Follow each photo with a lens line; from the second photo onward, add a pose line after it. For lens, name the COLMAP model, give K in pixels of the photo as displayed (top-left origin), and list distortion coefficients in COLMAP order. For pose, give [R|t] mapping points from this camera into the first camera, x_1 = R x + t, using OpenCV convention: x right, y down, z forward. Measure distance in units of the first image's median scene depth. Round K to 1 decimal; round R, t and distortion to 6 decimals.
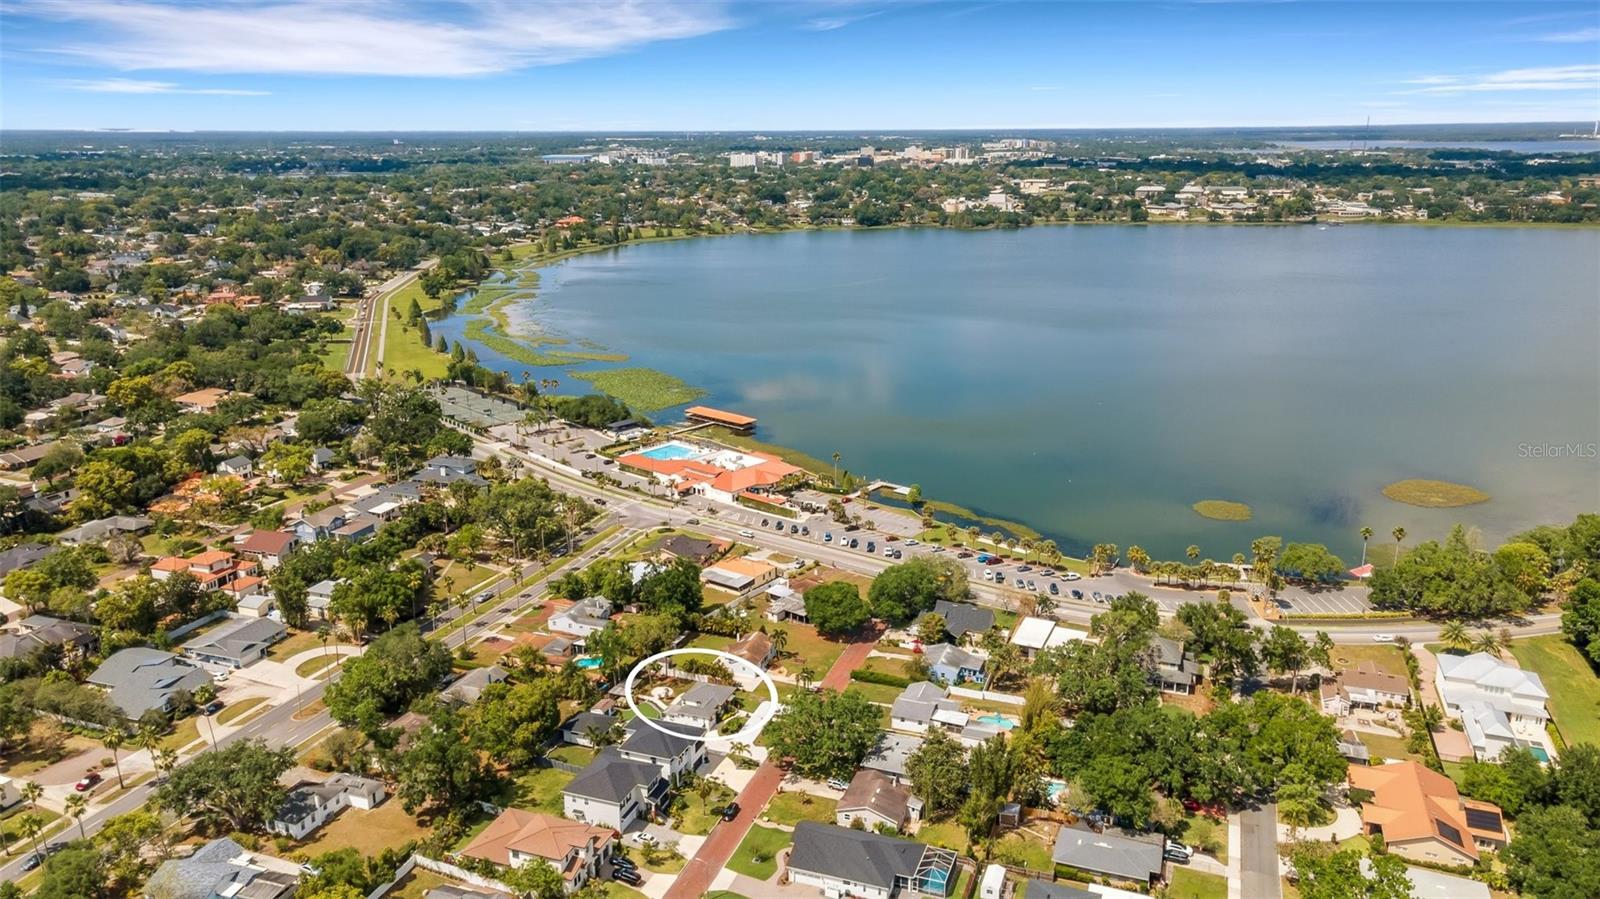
lens RADIAL K [[1177.4, 0, 800.0], [0, 1177.4, 449.5], [0, 0, 1]] dist [0.043390, 0.001034]
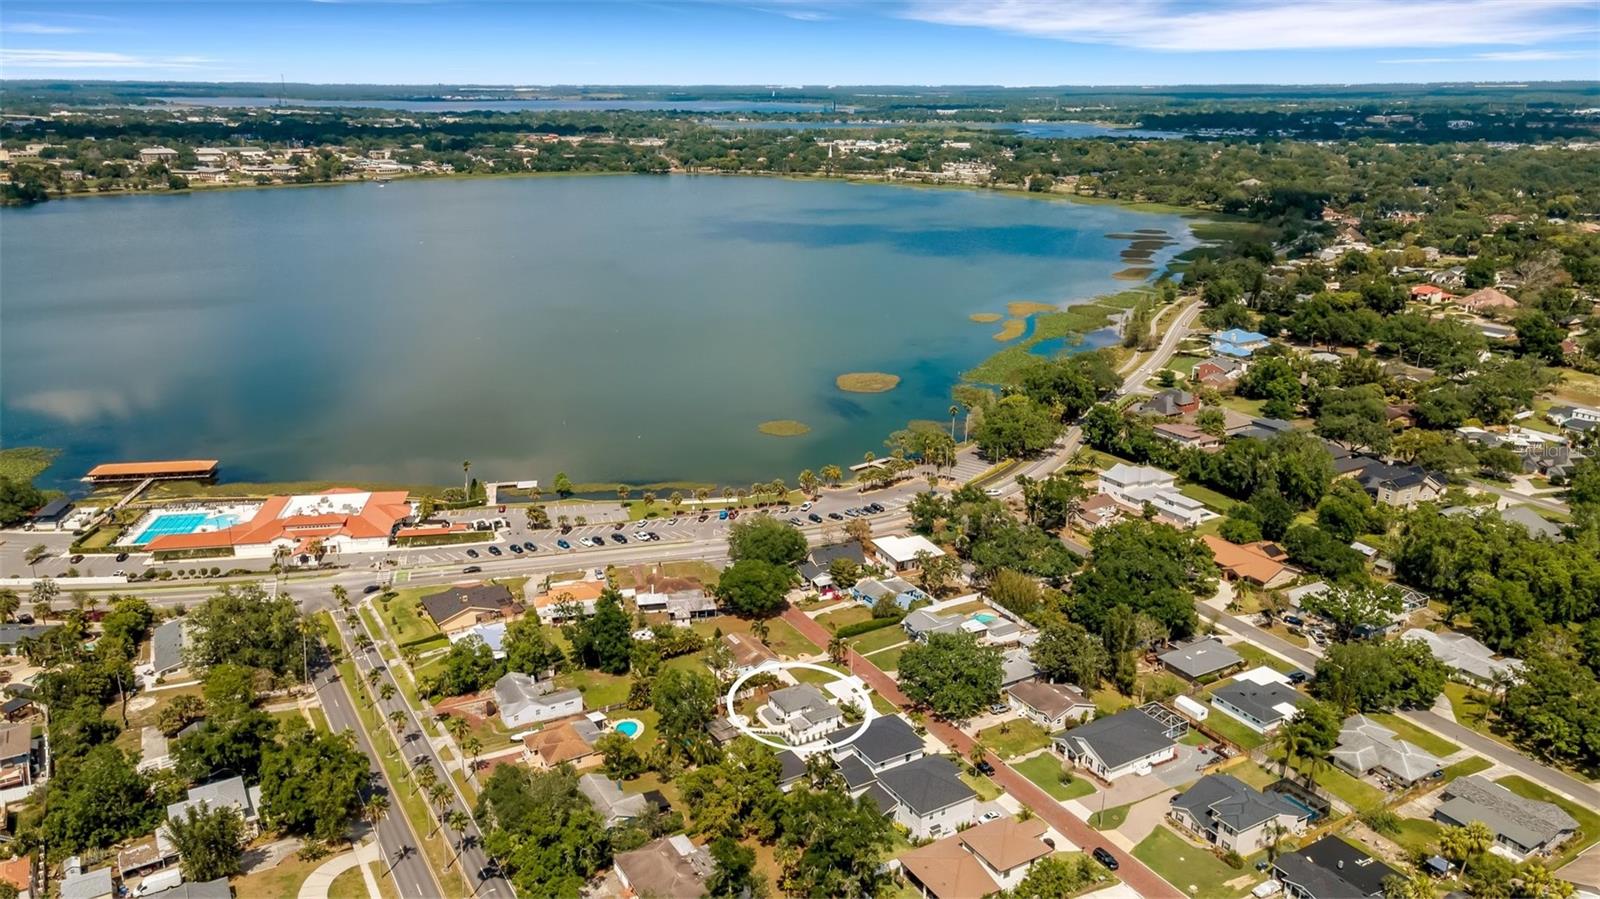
lens RADIAL K [[1177.4, 0, 800.0], [0, 1177.4, 449.5], [0, 0, 1]] dist [0.043390, 0.001034]
pose [[0.636096, -0.228404, 0.737030, -0.467967], [0.203939, 0.970984, 0.124896, -0.066152], [-0.744171, 0.070864, 0.664220, 0.231640]]
